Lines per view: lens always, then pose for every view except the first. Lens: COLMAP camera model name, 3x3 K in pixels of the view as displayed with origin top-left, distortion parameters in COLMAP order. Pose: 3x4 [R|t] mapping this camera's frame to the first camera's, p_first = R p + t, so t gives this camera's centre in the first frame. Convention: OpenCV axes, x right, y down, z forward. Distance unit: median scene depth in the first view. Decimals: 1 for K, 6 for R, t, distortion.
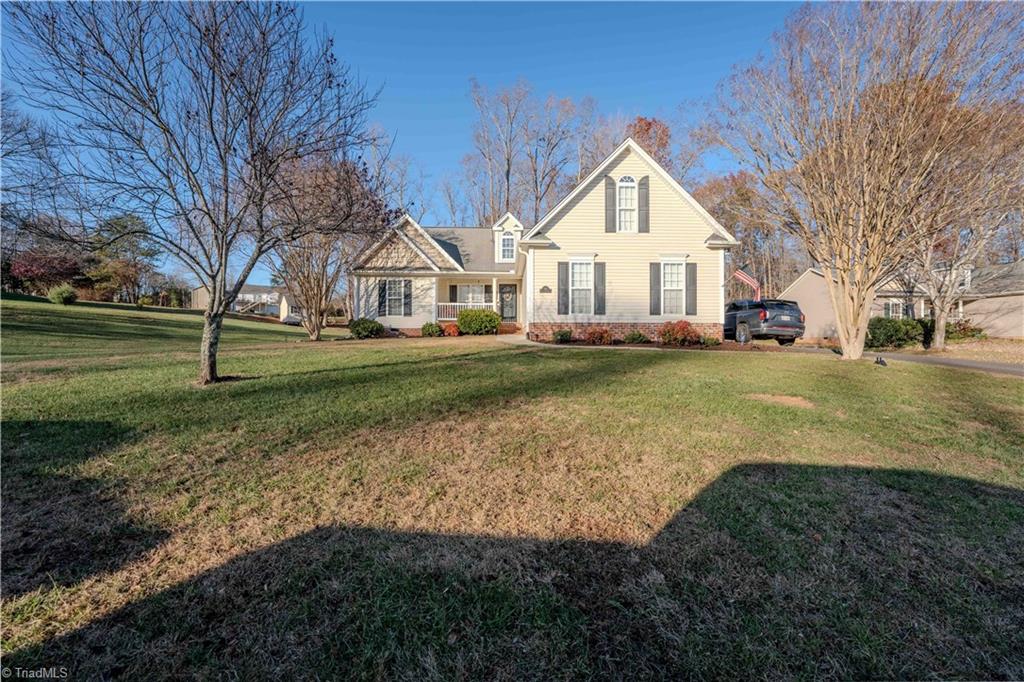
lens RADIAL K [[413.5, 0, 512.0], [0, 413.5, 341.0], [0, 0, 1]] dist [0.000635, 0.000055]
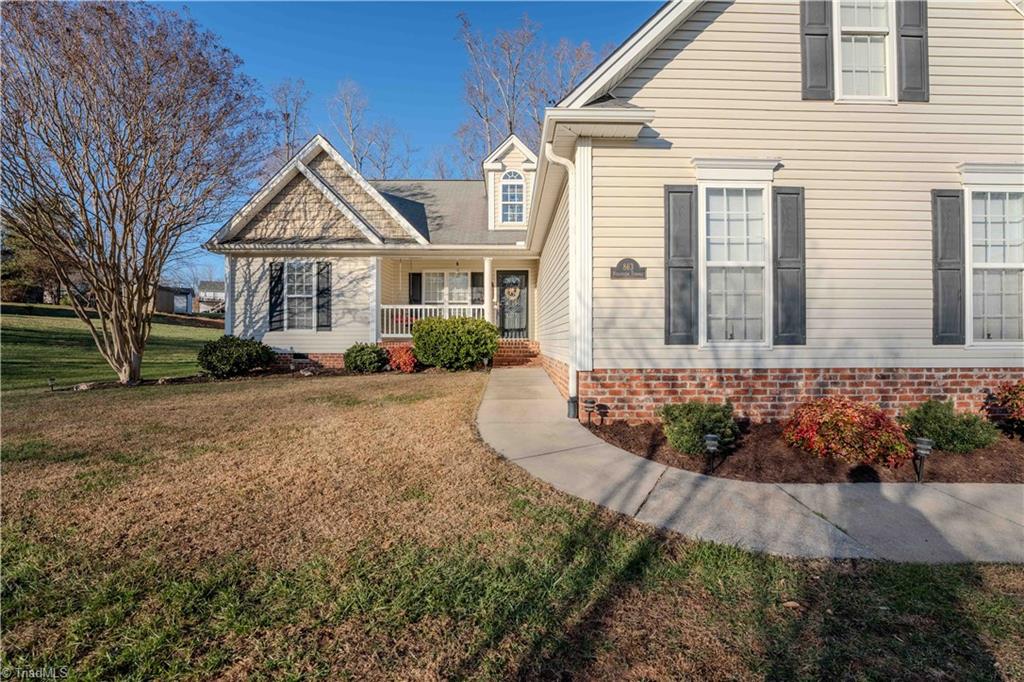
lens RADIAL K [[422.6, 0, 512.0], [0, 422.6, 341.0], [0, 0, 1]] dist [-0.016923, -0.000236]
pose [[0.999961, -0.002573, -0.008407, -0.006381], [0.002602, 0.999991, 0.003413, -0.047692], [0.008398, -0.003434, 0.999959, 0.462419]]
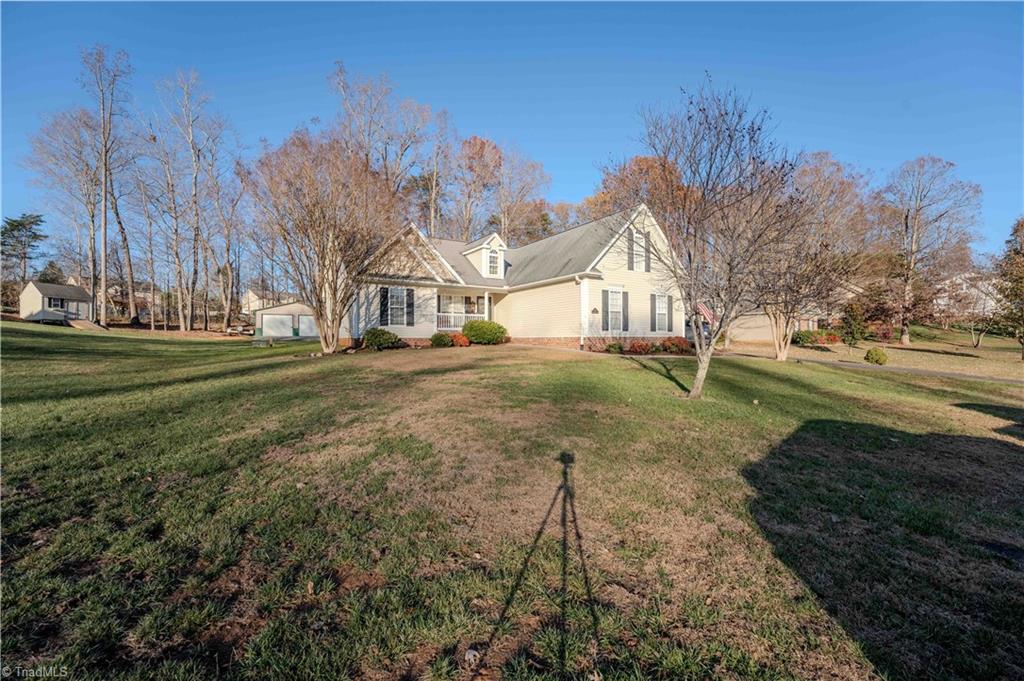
lens RADIAL K [[412.7, 0, 506.0], [0, 412.7, 341.5], [0, 0, 1]] dist [-0.015543, 0.000192]
pose [[0.860971, -0.007079, 0.508605, -0.556464], [0.004428, 0.999970, 0.006423, -0.027864], [-0.508635, -0.003278, 0.860976, 0.037314]]
